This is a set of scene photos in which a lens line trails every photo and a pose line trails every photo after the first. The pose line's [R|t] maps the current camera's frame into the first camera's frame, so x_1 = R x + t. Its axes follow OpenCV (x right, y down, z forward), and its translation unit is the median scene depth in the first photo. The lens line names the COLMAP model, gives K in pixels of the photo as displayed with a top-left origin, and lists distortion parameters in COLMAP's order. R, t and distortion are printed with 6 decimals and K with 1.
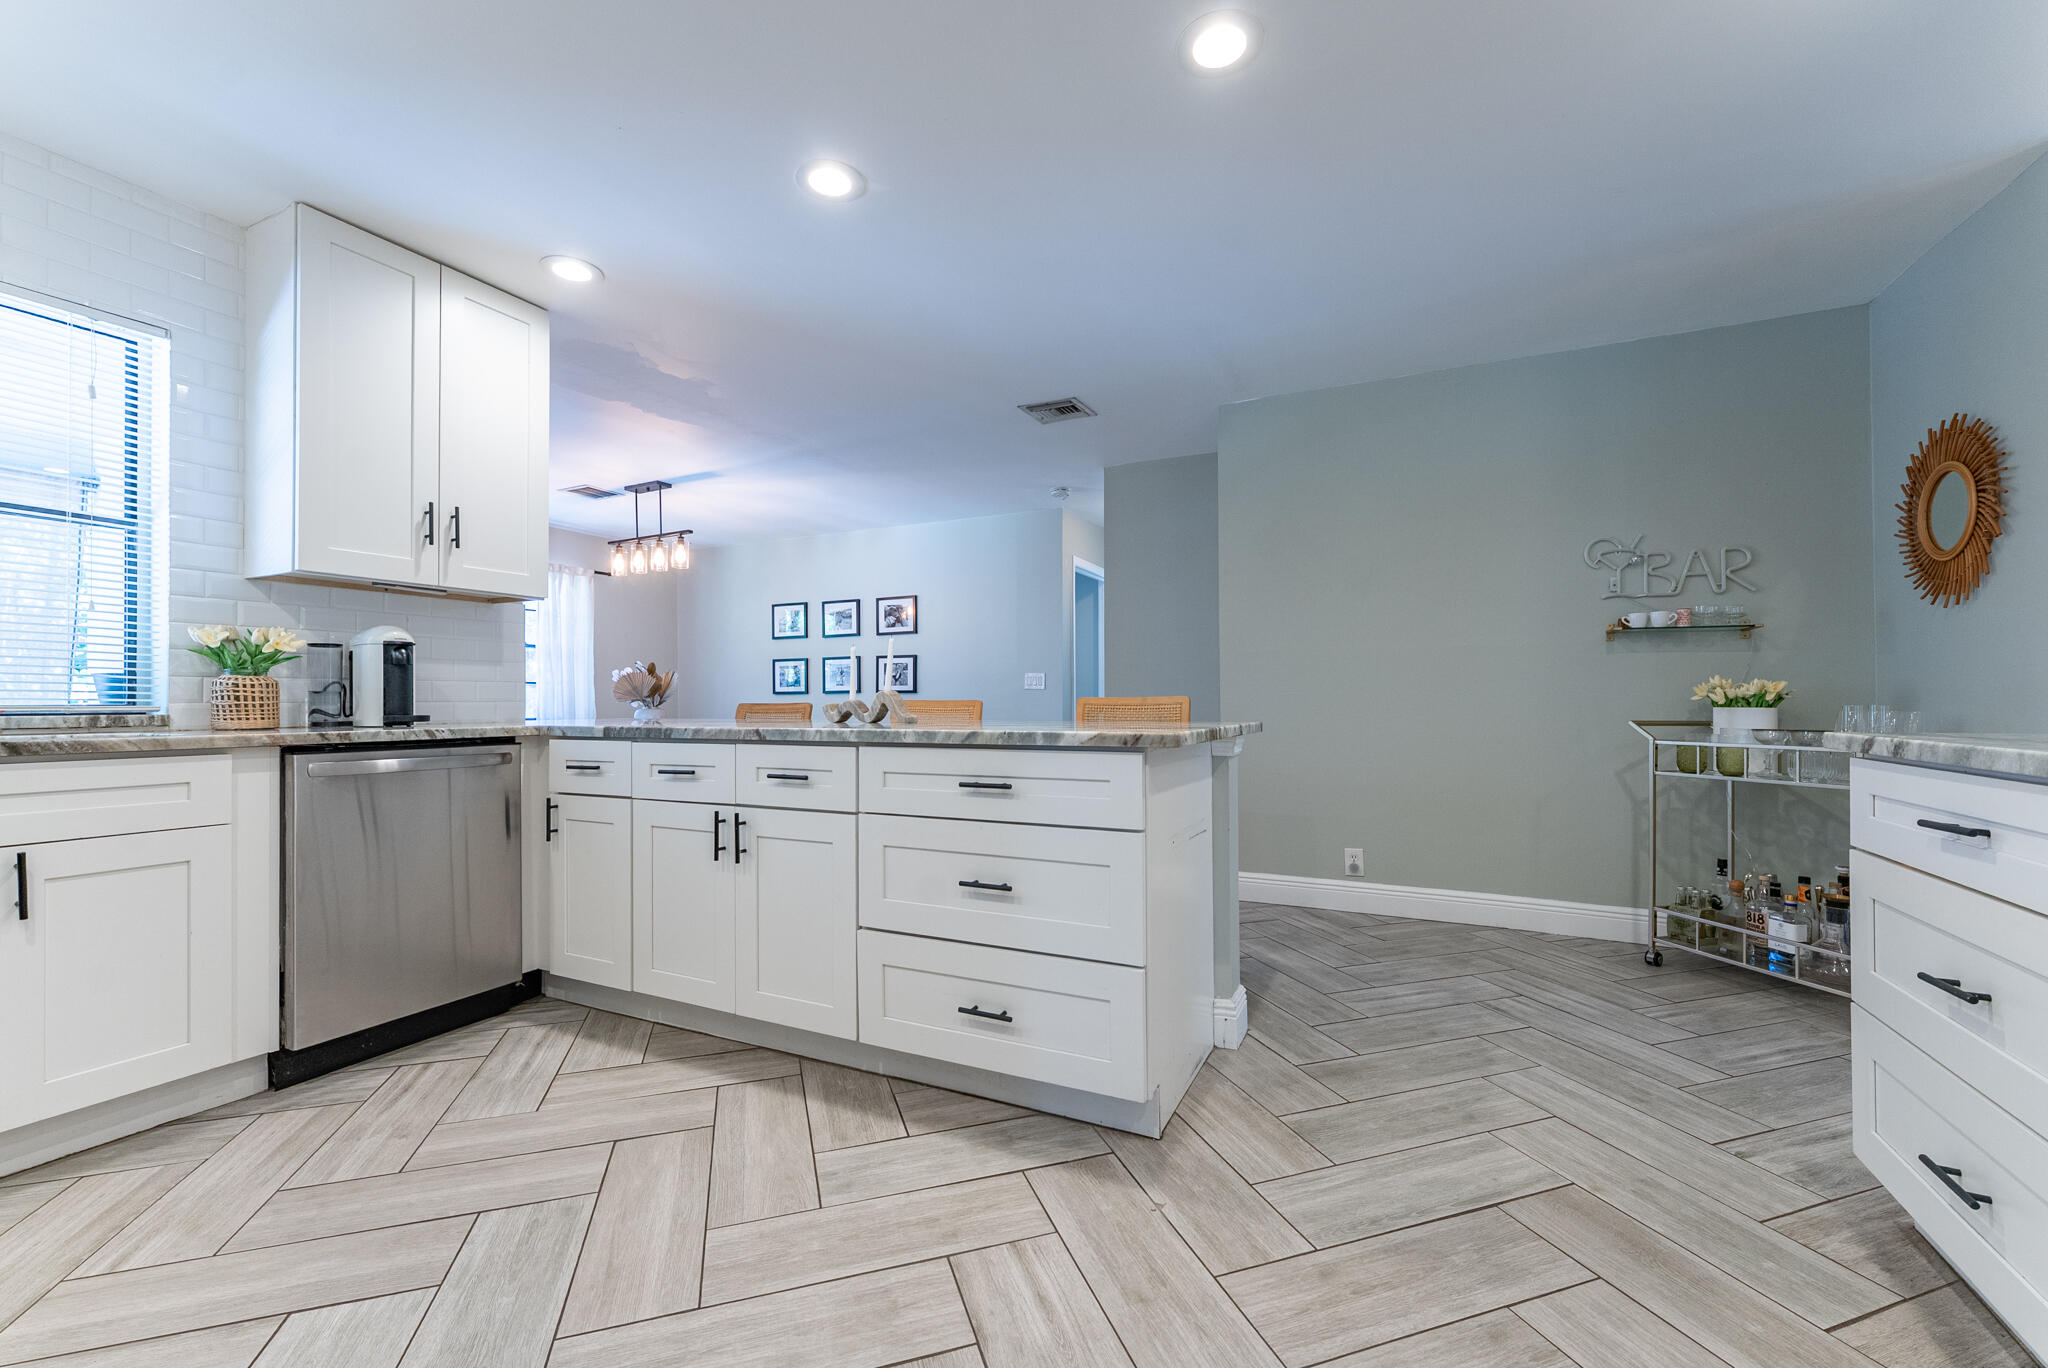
lens RADIAL K [[821.3, 0, 1025.2], [0, 821.3, 689.4], [0, 0, 1]] dist [0.001669, 0.000239]
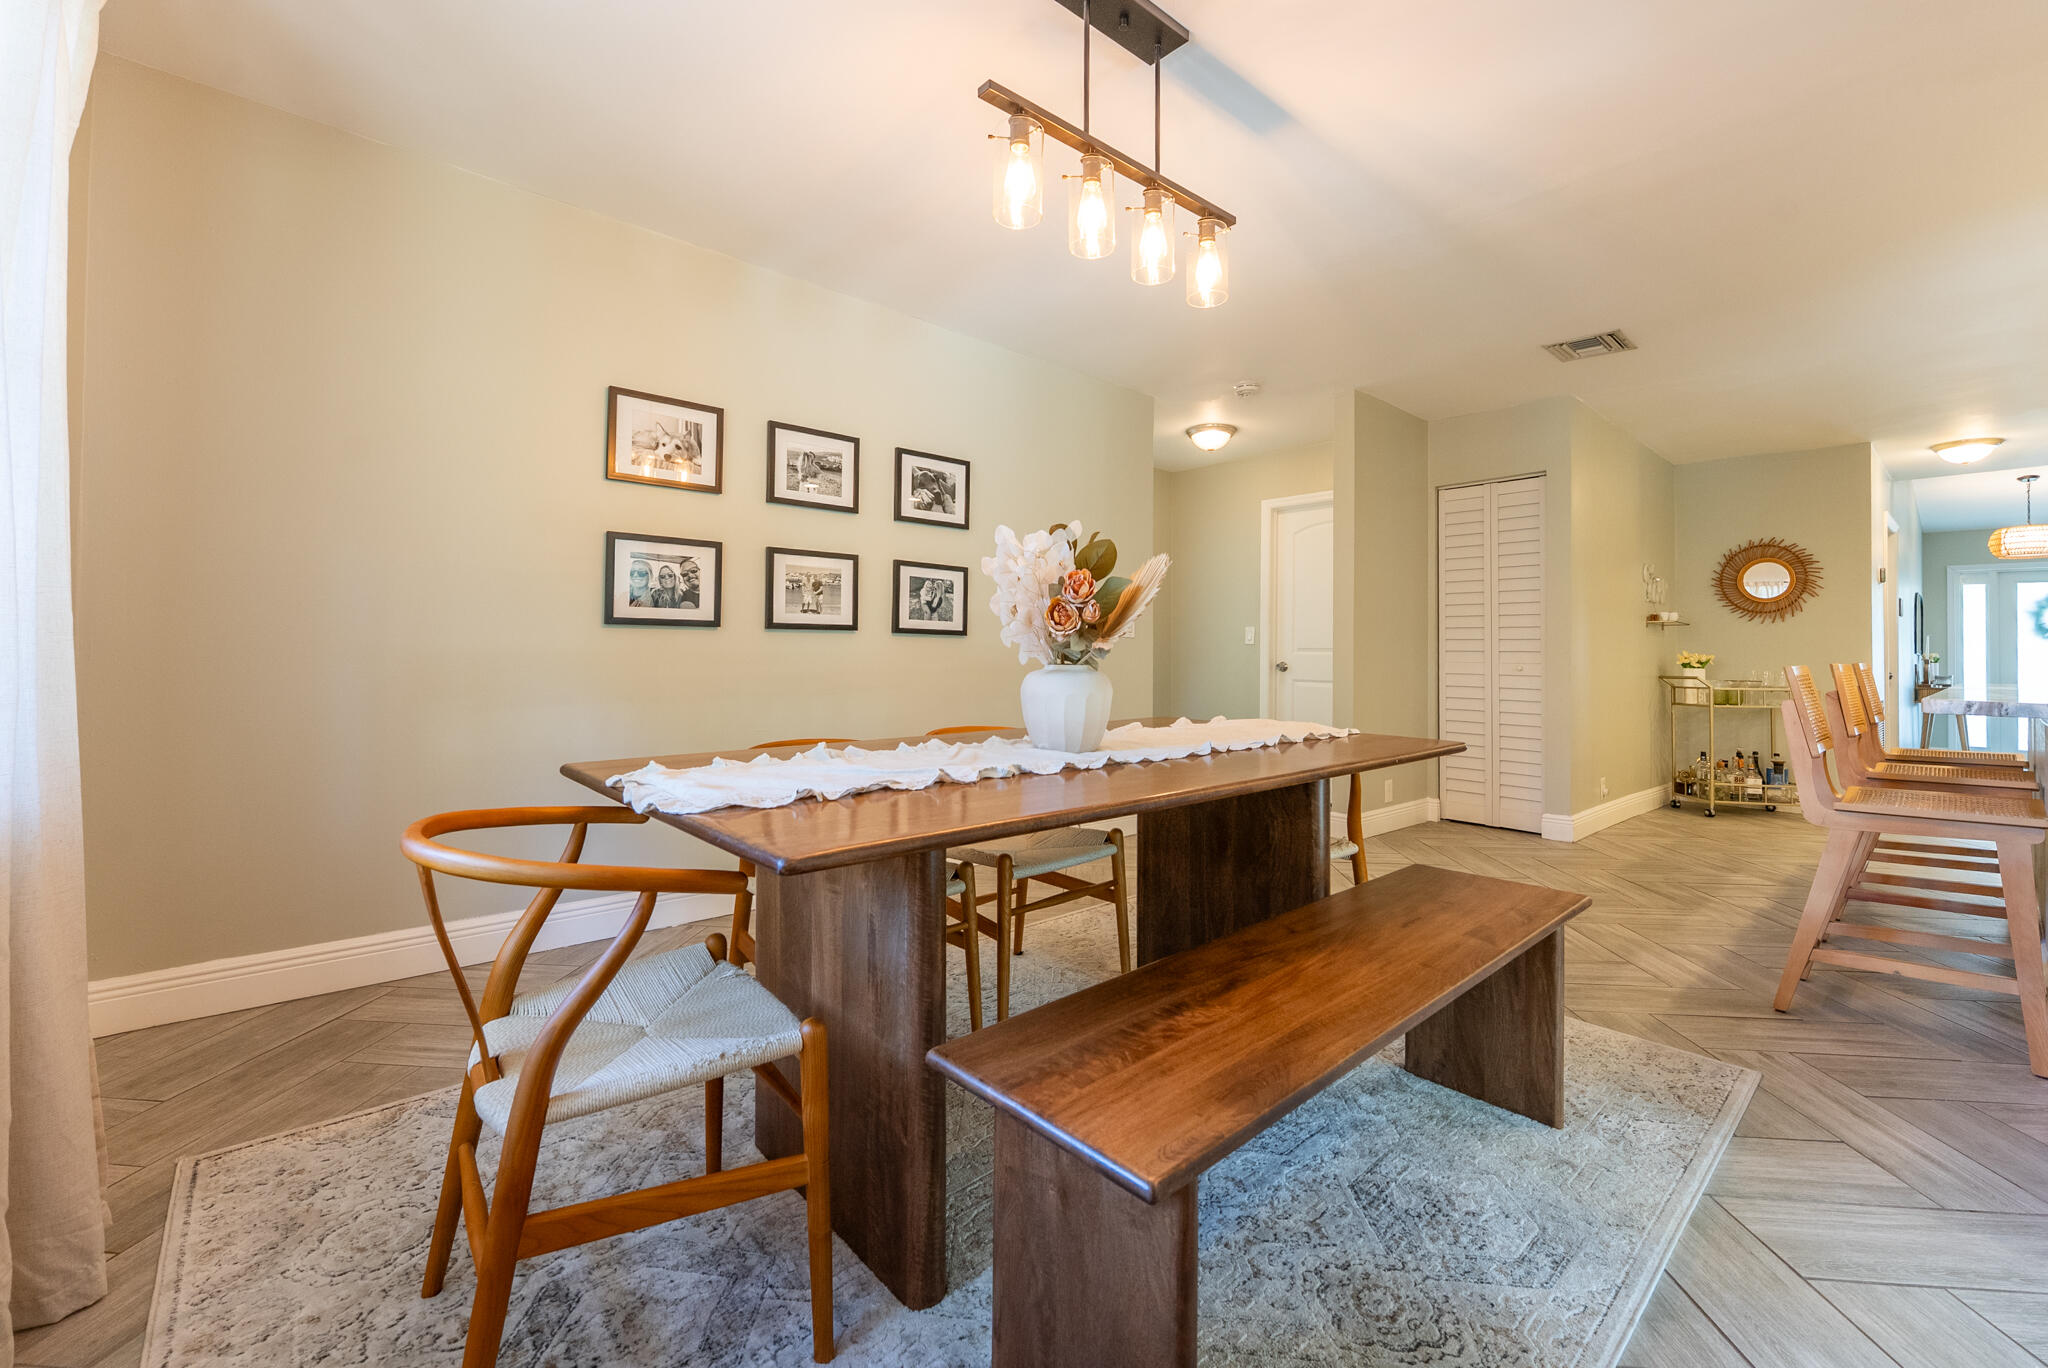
lens RADIAL K [[847.8, 0, 1020.0], [0, 847.8, 636.7], [0, 0, 1]] dist [-0.000138, 0.000039]
pose [[0.381938, 0.025970, 0.923823, -1.434881], [-0.032412, 0.999367, -0.014693, 0.027106], [-0.923619, -0.024331, 0.382538, 1.634801]]
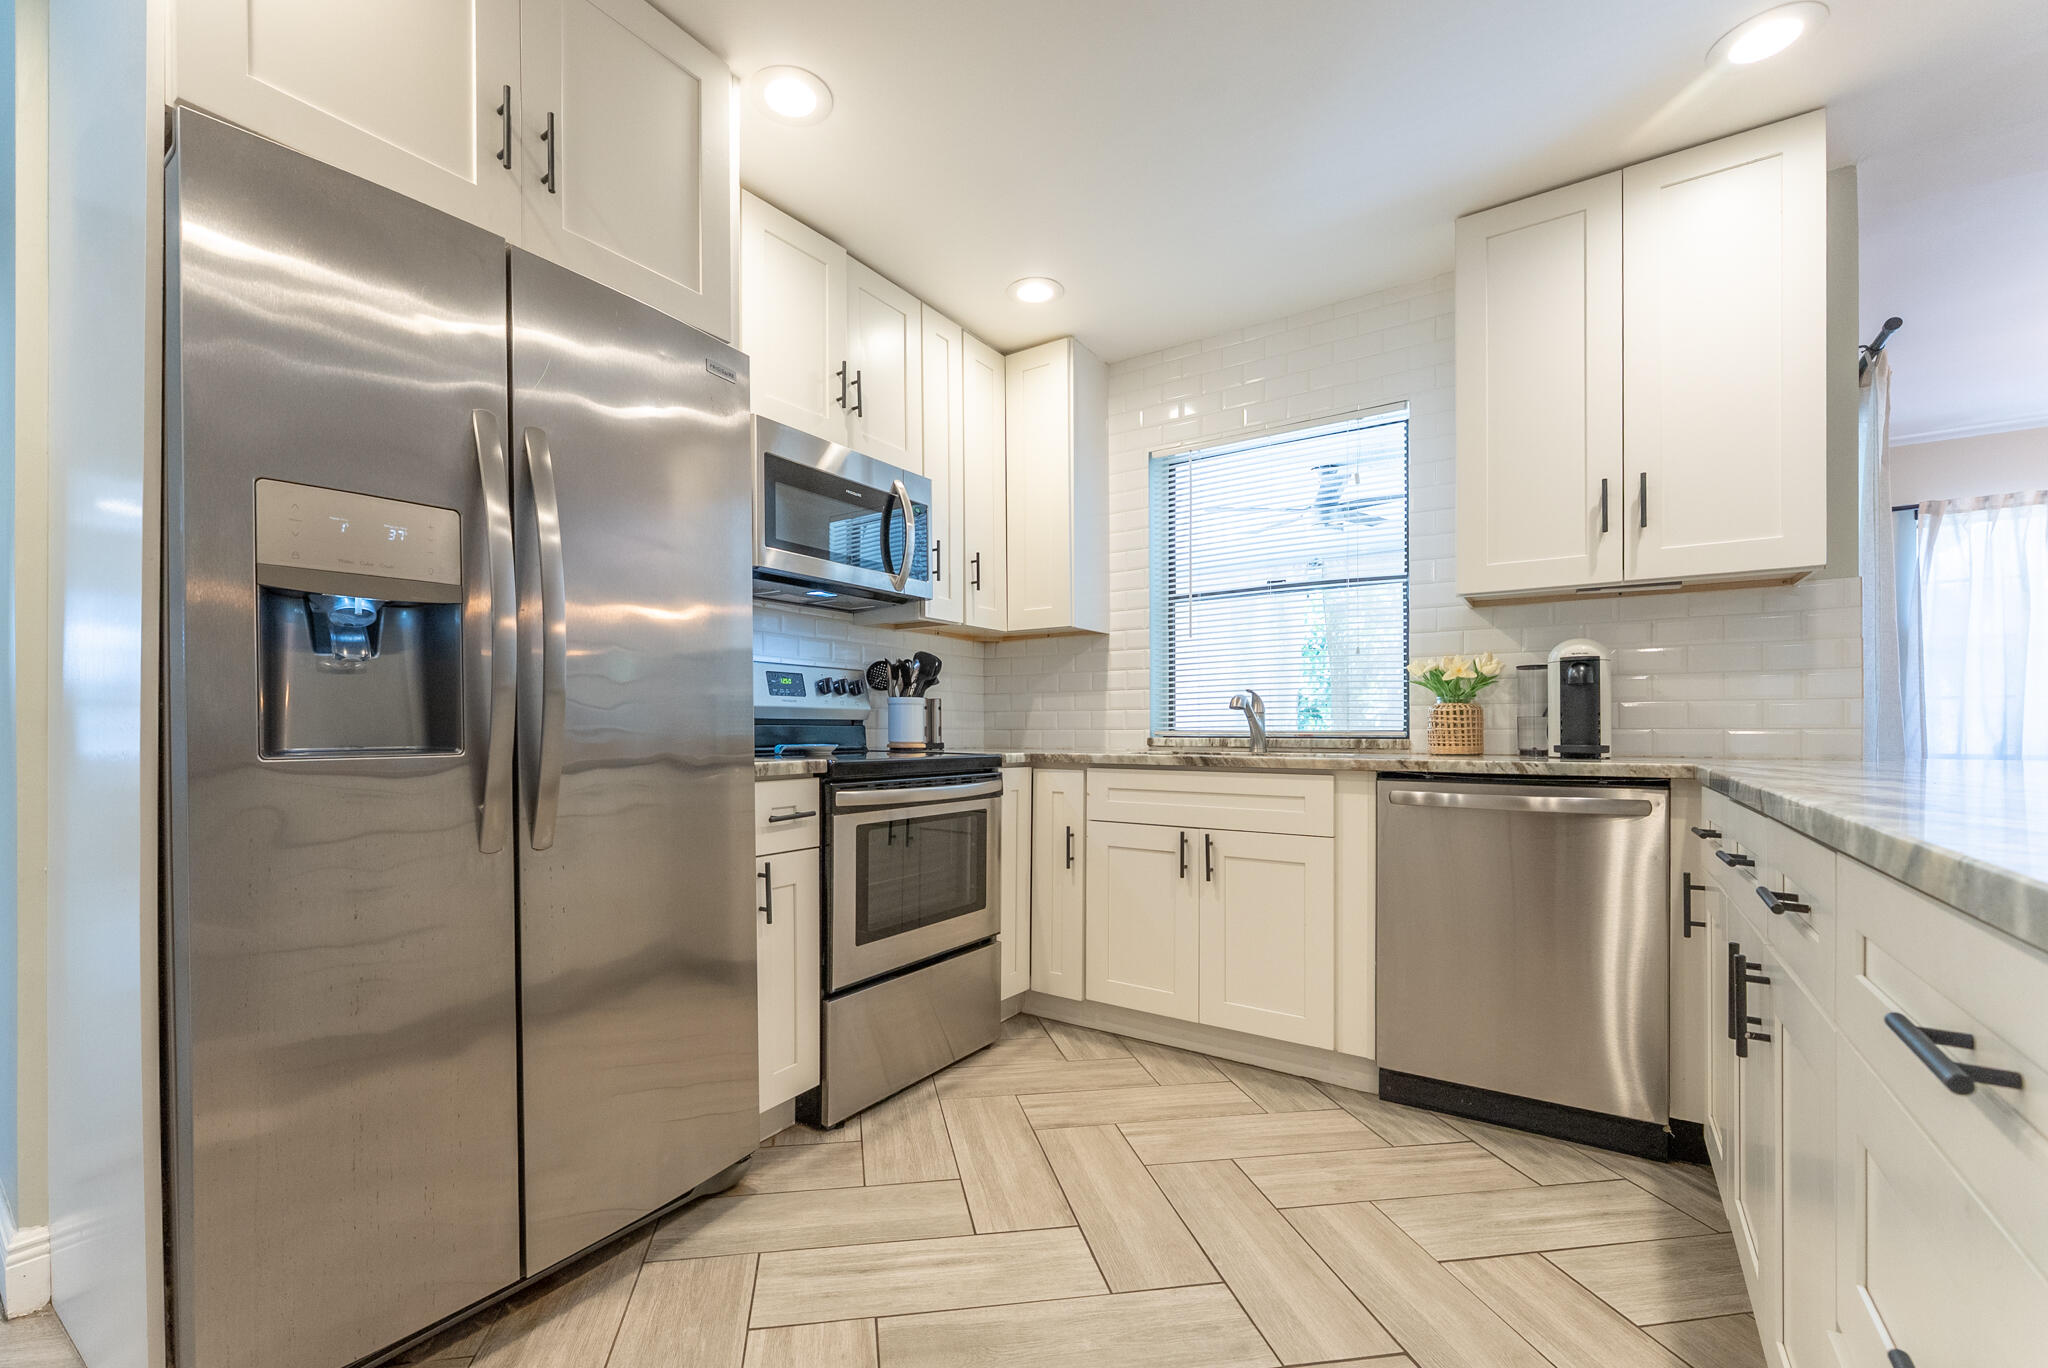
lens RADIAL K [[864.4, 0, 984.1], [0, 864.4, 729.1], [0, 0, 1]] dist [0.000082, 0.000180]
pose [[-0.158871, 0.004334, -0.987290, 0.173264], [0.014853, 0.999888, 0.001999, 0.003965], [0.987188, -0.014347, -0.158917, 0.458598]]
